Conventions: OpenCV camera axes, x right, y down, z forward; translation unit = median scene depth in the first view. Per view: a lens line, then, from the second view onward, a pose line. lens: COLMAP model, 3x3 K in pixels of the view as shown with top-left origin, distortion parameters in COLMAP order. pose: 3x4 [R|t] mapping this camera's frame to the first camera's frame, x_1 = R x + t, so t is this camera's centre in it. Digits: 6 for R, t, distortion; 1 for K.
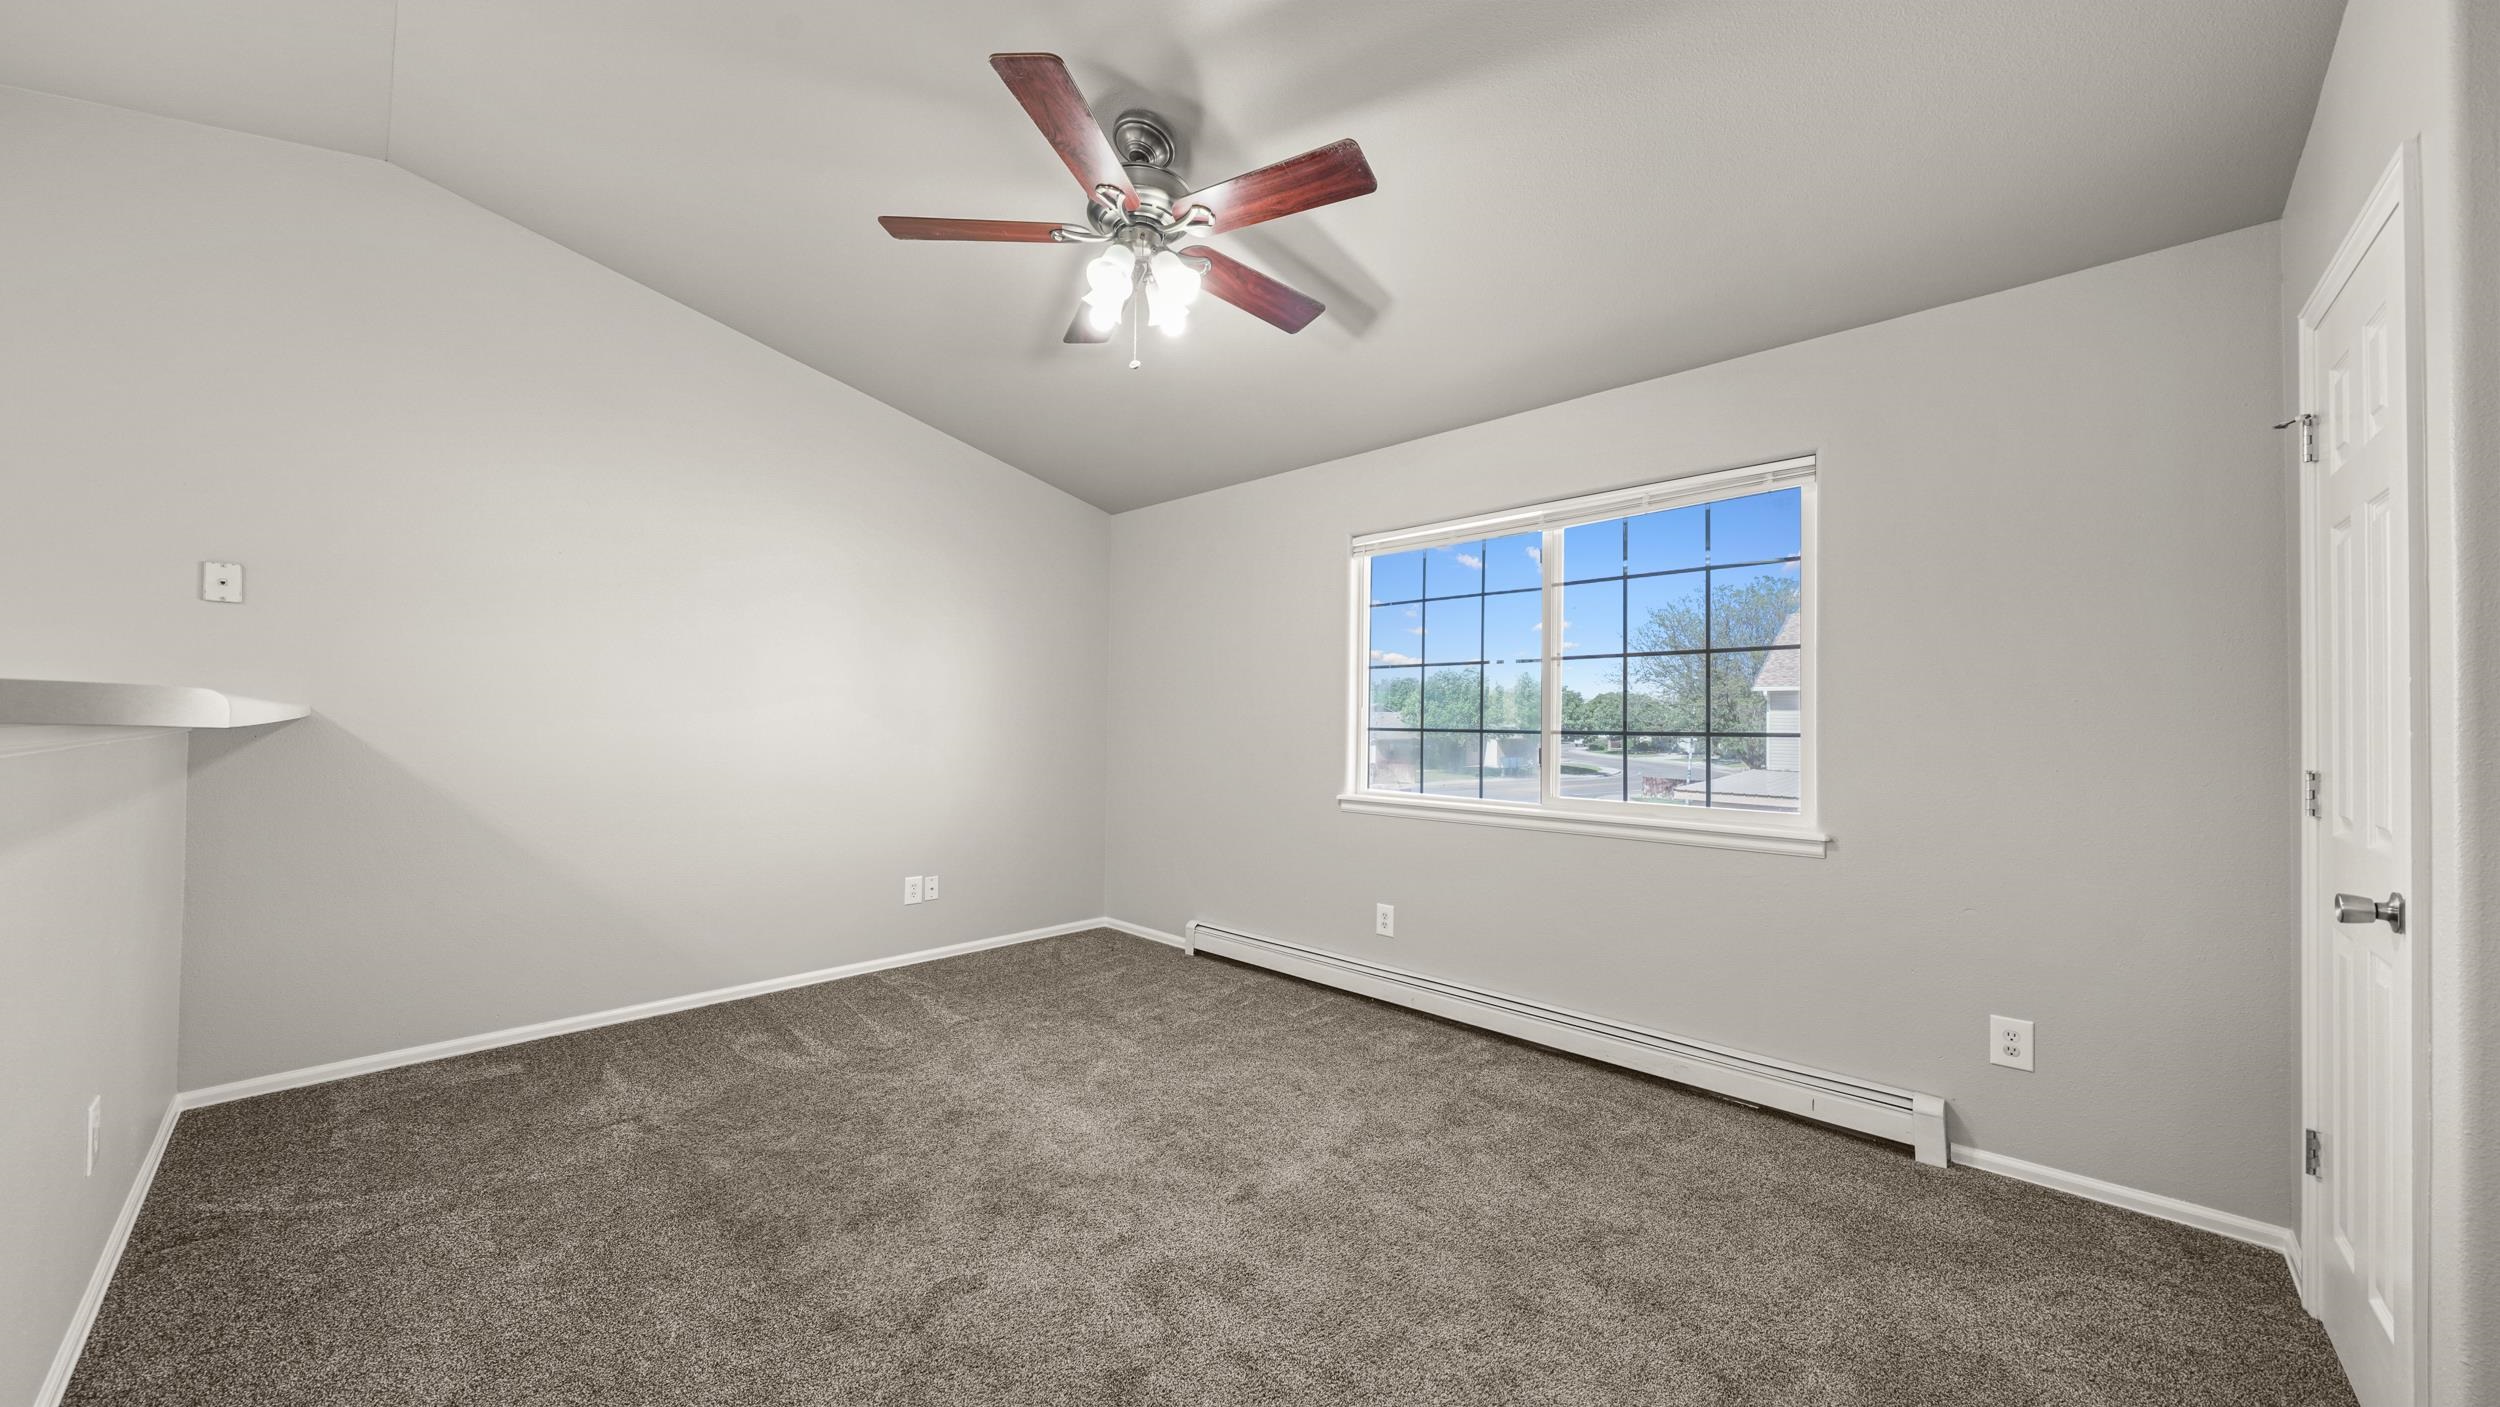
lens RADIAL K [[856.3, 0, 1246.8], [0, 856.3, 711.6], [0, 0, 1]] dist [-0.006049, 0.000412]
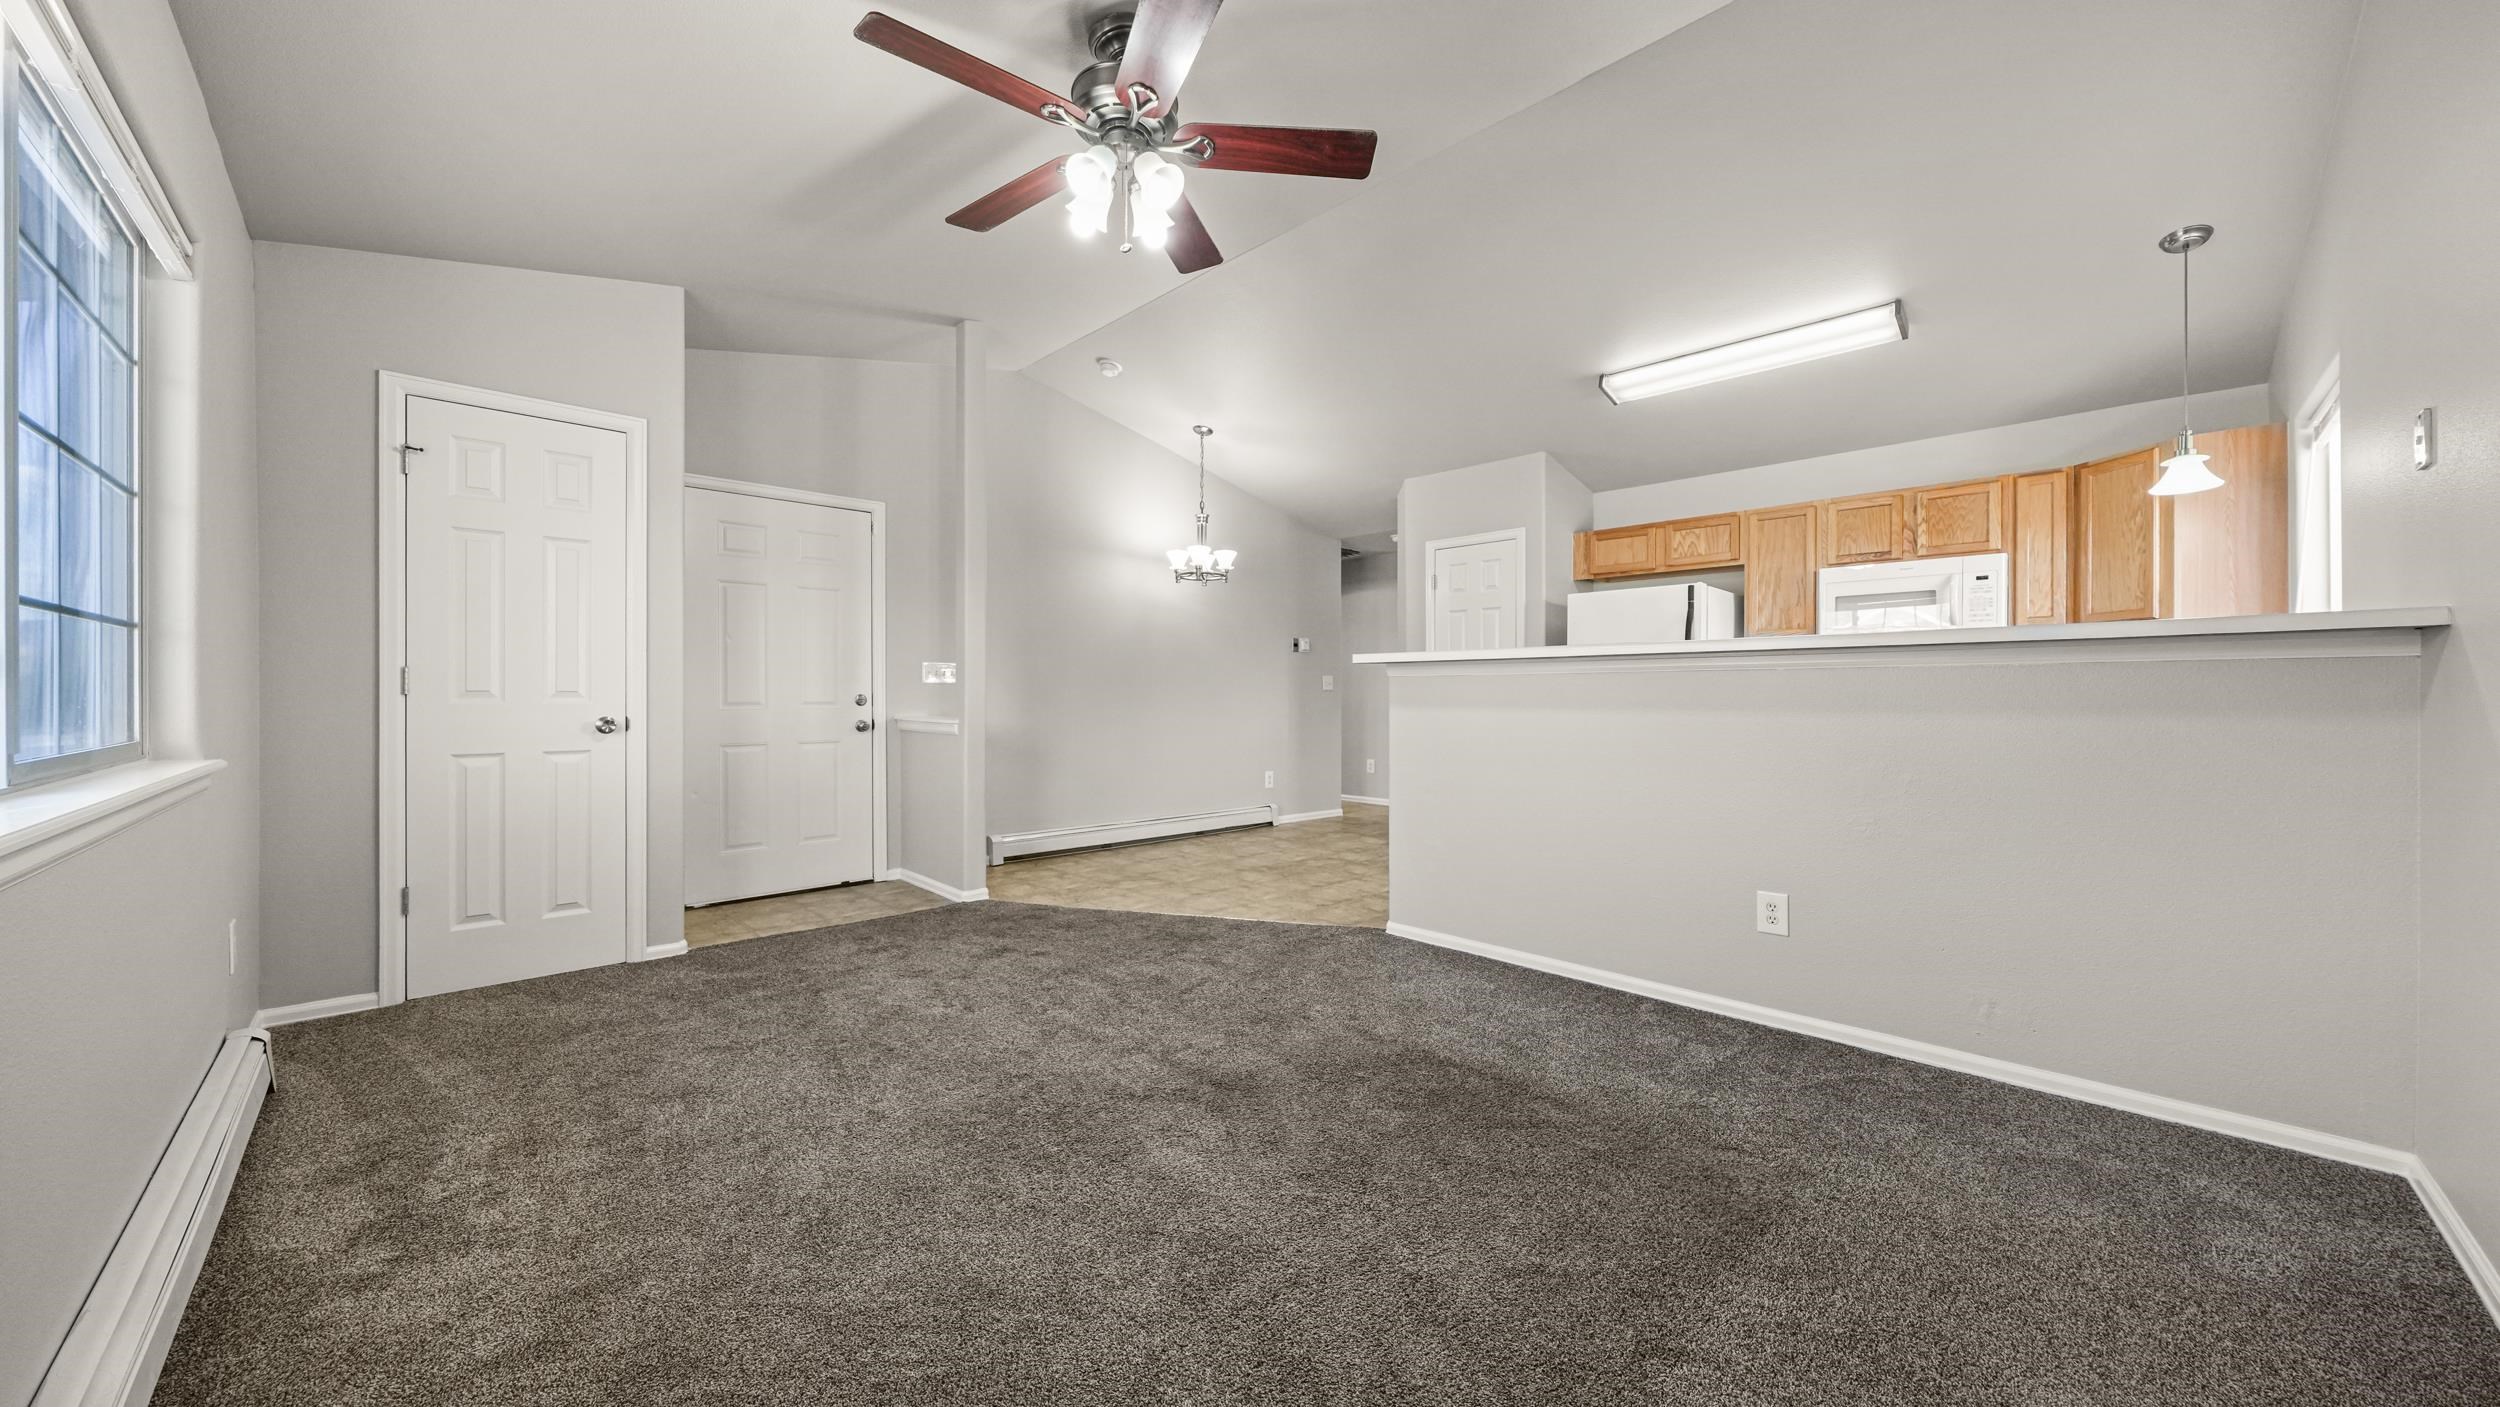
lens RADIAL K [[855.6, 0, 1241.9], [0, 855.6, 708.0], [0, 0, 1]] dist [-0.008098, 0.000152]
pose [[-0.999082, -0.014857, 0.040174, -0.267378], [-0.014789, 0.999889, 0.001987, 0.078316], [-0.040199, 0.001391, -0.999191, 1.748993]]
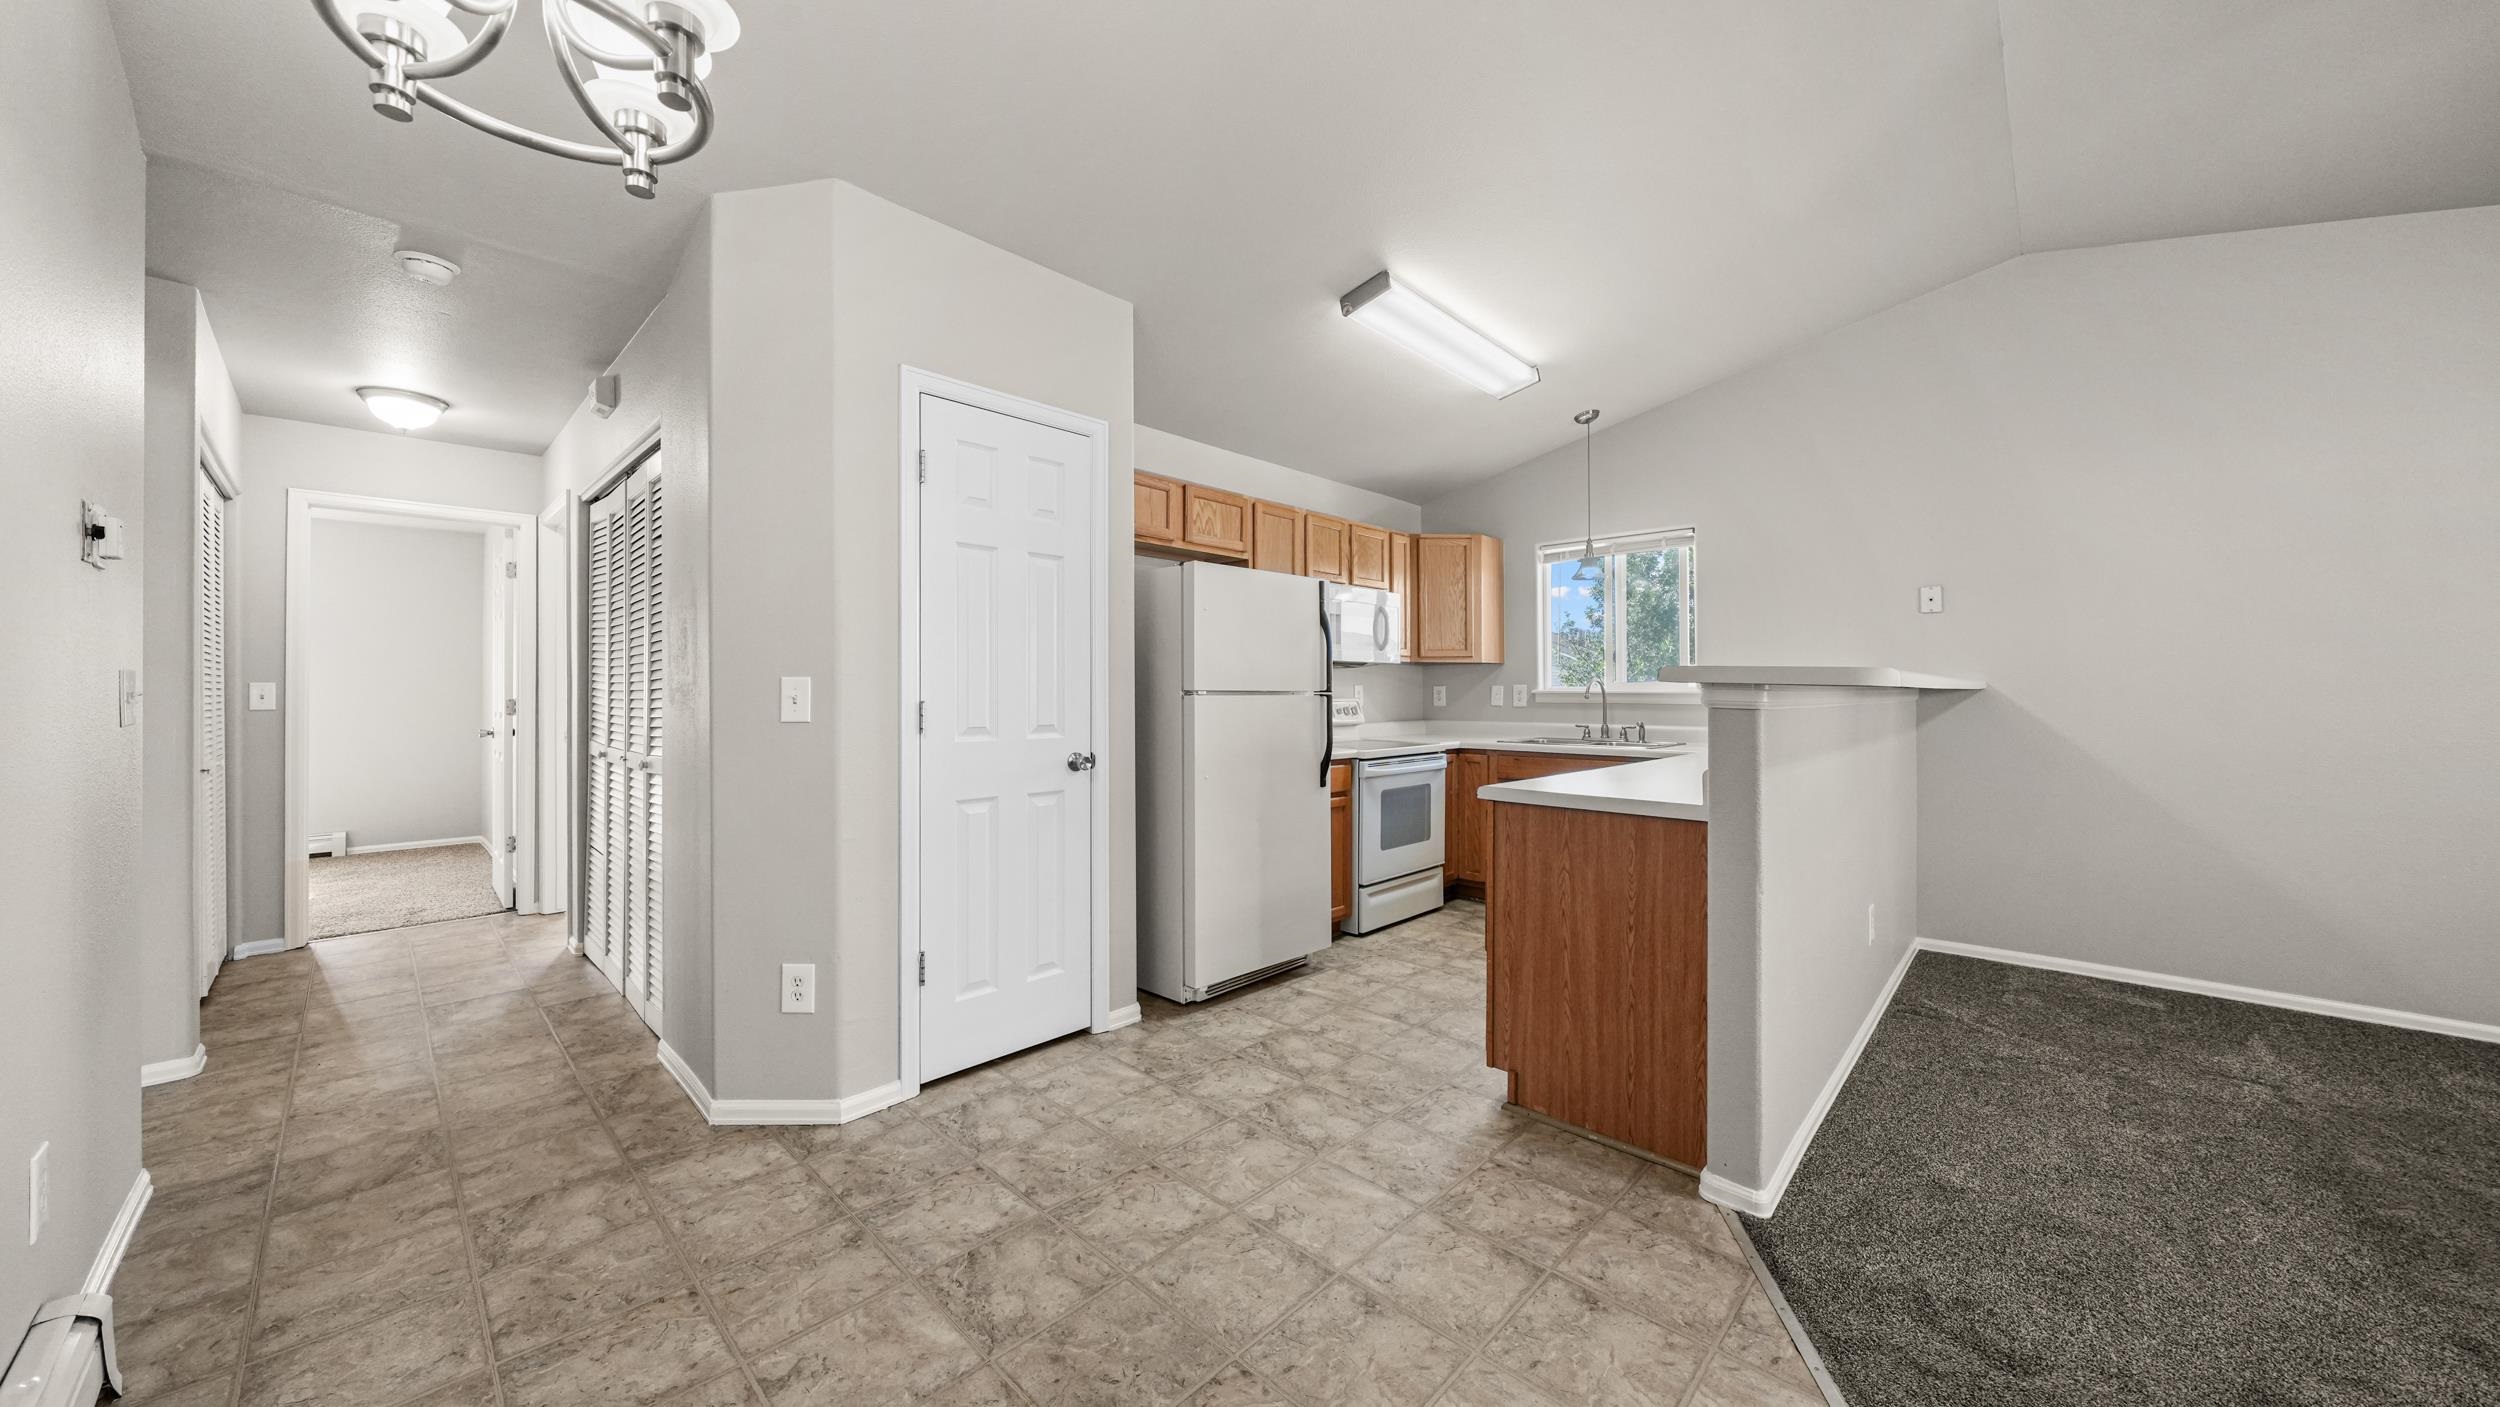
lens RADIAL K [[856.9, 0, 1253.4], [0, 856.9, 684.9], [0, 0, 1]] dist [-0.005682, 0.000094]
pose [[-0.001641, -0.020991, -0.999778, 0.288913], [0.012676, 0.999699, -0.021010, 0.012306], [0.999918, -0.012708, -0.001374, -0.188225]]
